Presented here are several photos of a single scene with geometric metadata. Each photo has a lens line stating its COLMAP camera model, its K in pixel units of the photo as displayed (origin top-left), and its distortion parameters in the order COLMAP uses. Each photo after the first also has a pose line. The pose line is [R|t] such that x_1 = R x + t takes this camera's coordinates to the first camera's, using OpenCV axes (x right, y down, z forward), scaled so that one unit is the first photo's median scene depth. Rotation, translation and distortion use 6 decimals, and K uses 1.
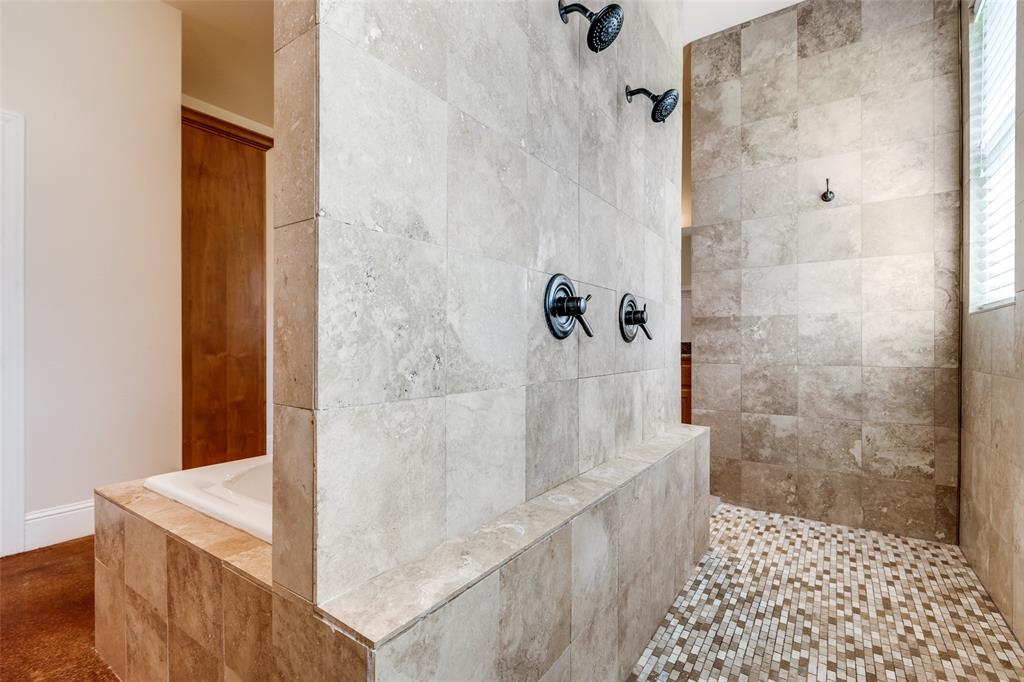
lens RADIAL K [[457.1, 0, 513.5], [0, 457.1, 349.9], [0, 0, 1]] dist [0.002067, -0.002082]
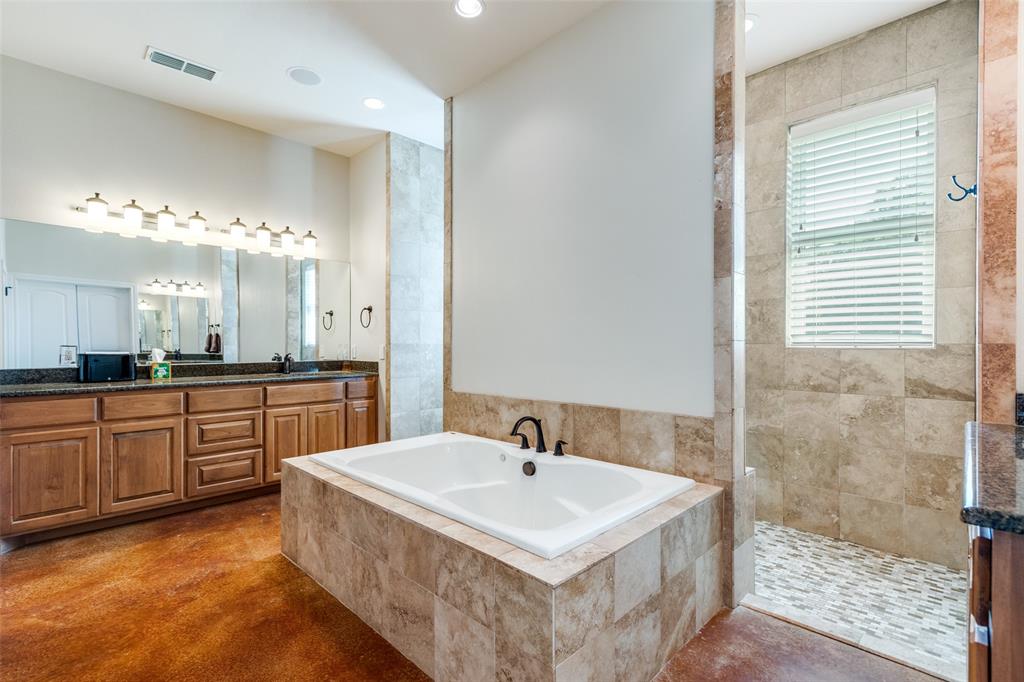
lens RADIAL K [[472.5, 0, 504.4], [0, 472.5, 338.9], [0, 0, 1]] dist [0.002346, 0.000038]
pose [[0.179812, 0.001287, 0.983700, -0.930245], [0.005404, 0.999983, -0.002296, -0.085124], [-0.983686, 0.005729, 0.179802, 0.472846]]
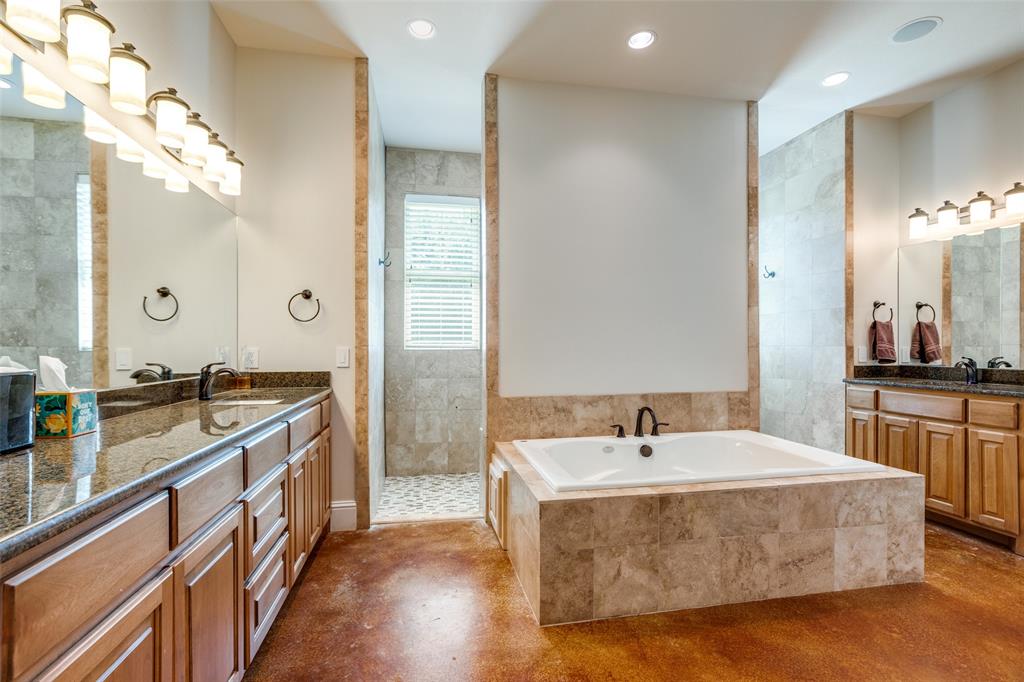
lens RADIAL K [[457.1, 0, 510.7], [0, 457.1, 343.4], [0, 0, 1]] dist [0.002067, -0.002082]
pose [[-0.711641, -0.002174, 0.702540, -0.530589], [-0.003118, 0.999995, -0.000063, -0.082073], [-0.702536, -0.002235, -0.711644, 1.581623]]
